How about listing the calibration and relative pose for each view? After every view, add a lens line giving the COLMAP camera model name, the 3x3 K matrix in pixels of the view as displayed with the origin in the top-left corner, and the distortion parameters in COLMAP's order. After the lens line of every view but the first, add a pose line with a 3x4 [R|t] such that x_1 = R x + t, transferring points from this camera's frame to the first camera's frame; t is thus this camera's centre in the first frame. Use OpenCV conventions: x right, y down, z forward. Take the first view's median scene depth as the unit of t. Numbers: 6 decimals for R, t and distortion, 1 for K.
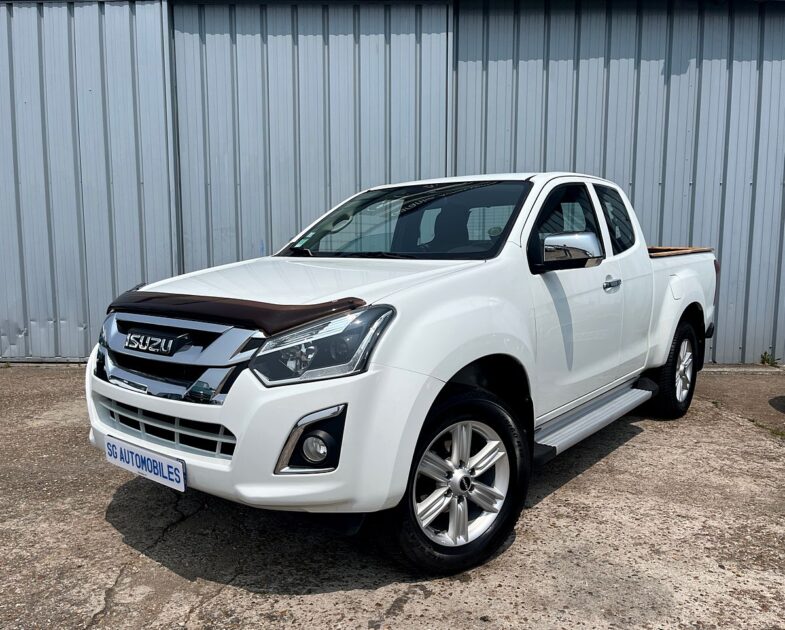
lens RADIAL K [[641.6, 0, 392.5], [0, 641.6, 315.0], [0, 0, 1]] dist [0.011538, 0.005590]
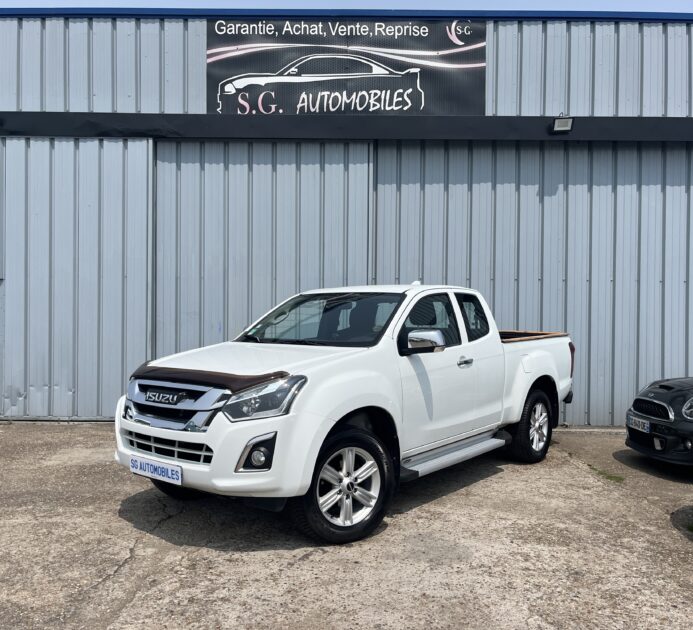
lens RADIAL K [[651.0, 0, 346.5], [0, 651.0, 315.0], [0, 0, 1]] dist [0.032365, -0.007946]
pose [[0.999950, 0.007616, 0.006480, 0.073885], [-0.006881, 0.994265, -0.106725, 0.006101], [-0.007256, 0.106675, 0.994267, -0.570079]]
